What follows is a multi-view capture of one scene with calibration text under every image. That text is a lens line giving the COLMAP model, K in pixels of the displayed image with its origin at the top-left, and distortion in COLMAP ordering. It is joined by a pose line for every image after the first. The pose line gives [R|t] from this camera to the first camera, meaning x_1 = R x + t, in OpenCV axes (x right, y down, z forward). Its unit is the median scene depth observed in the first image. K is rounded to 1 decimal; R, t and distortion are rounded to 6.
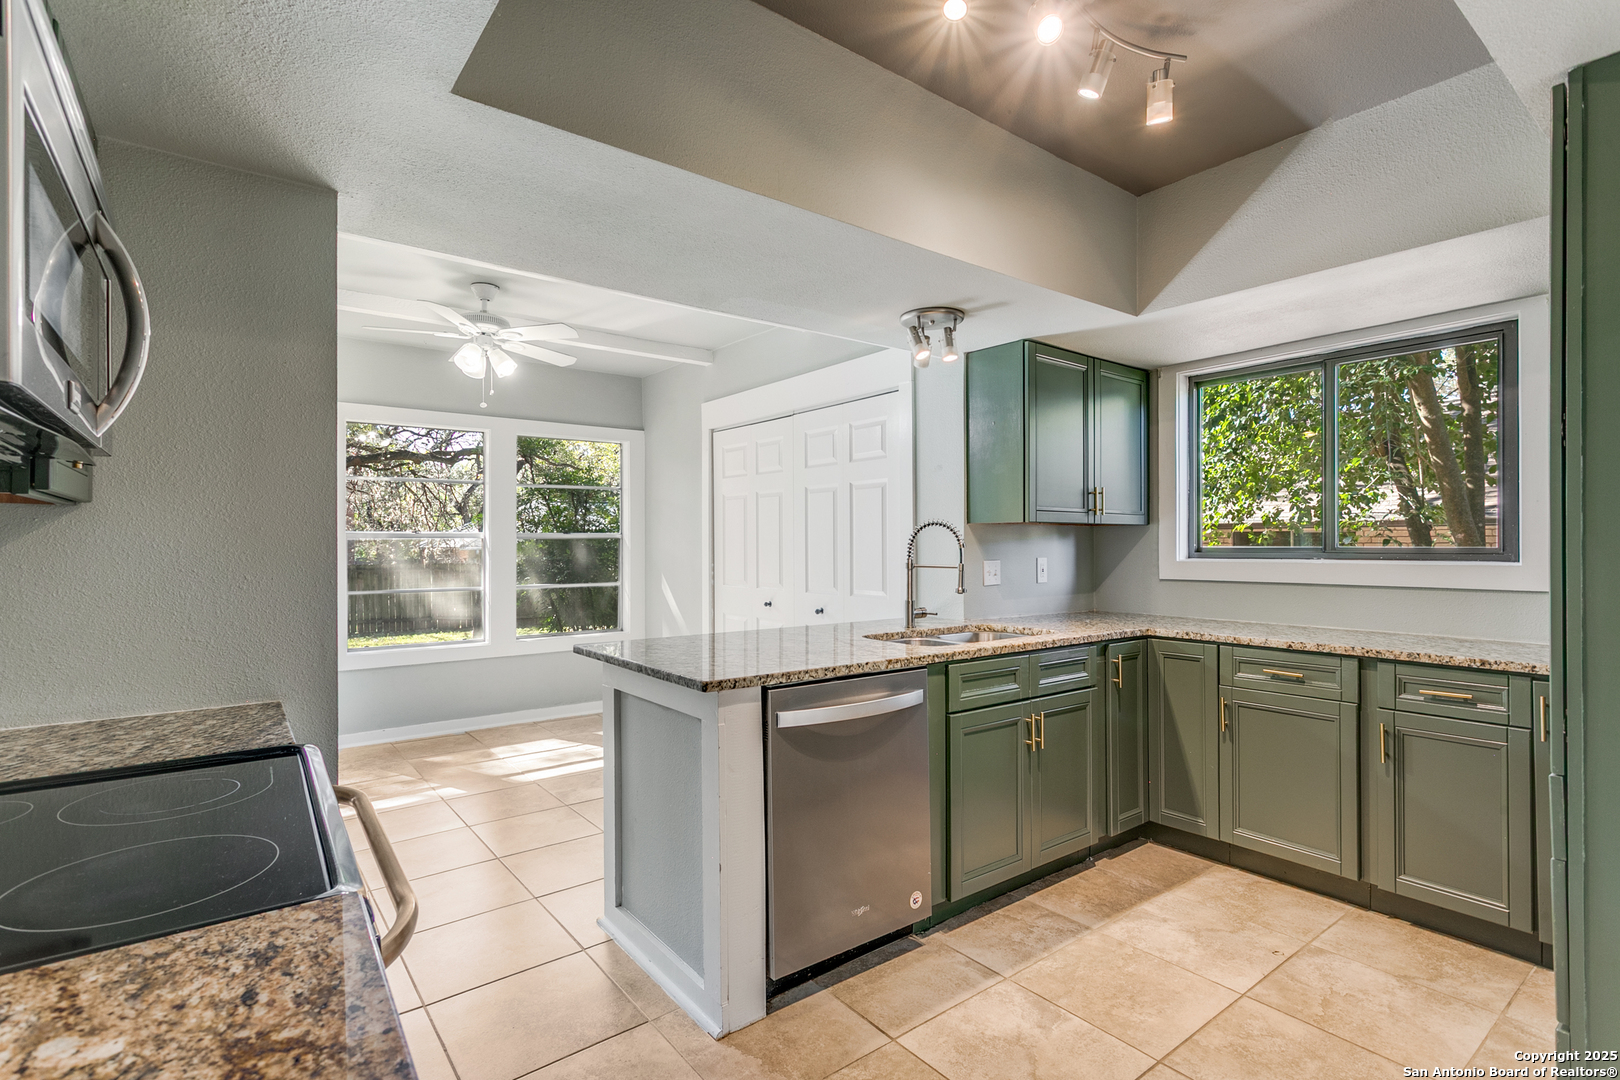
lens RADIAL K [[775.8, 0, 810.5], [0, 775.8, 543.7], [0, 0, 1]] dist [0.002819, 0.001930]
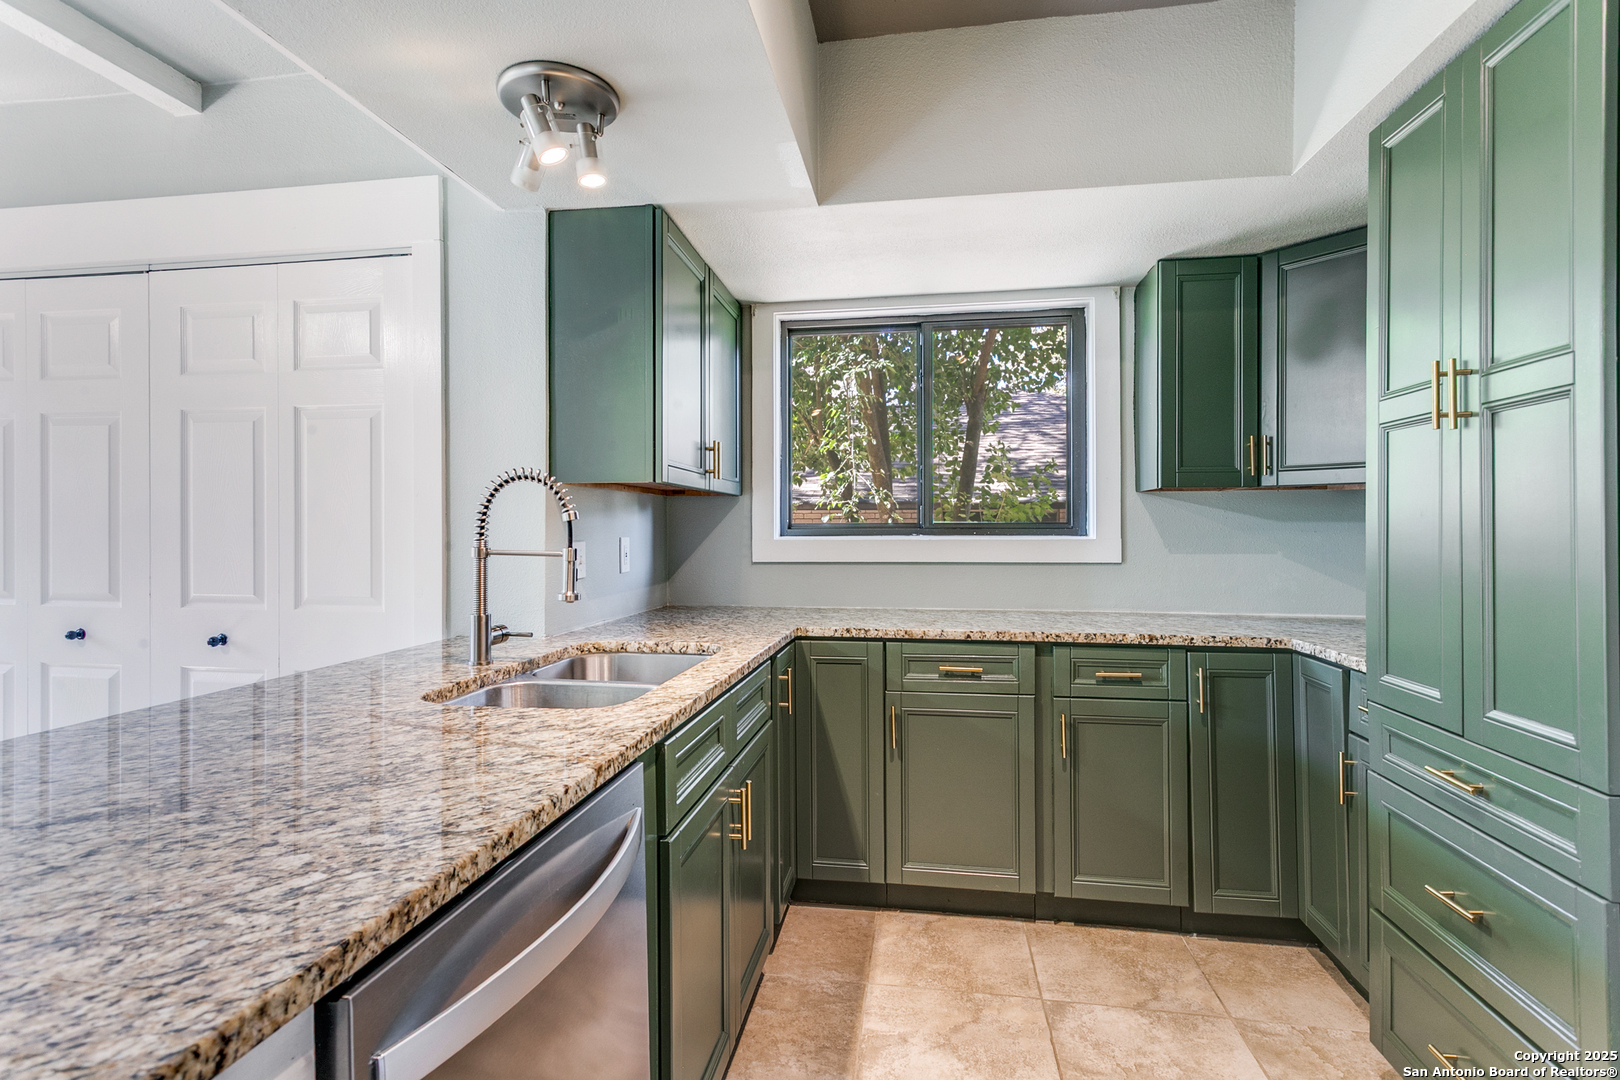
lens RADIAL K [[775.8, 0, 807.4], [0, 775.8, 522.9], [0, 0, 1]] dist [0.002819, 0.001930]
pose [[0.727257, 0.004296, 0.686352, -0.091282], [-0.000448, 0.999983, -0.005784, 0.011910], [-0.686366, 0.003898, 0.727246, 0.482031]]
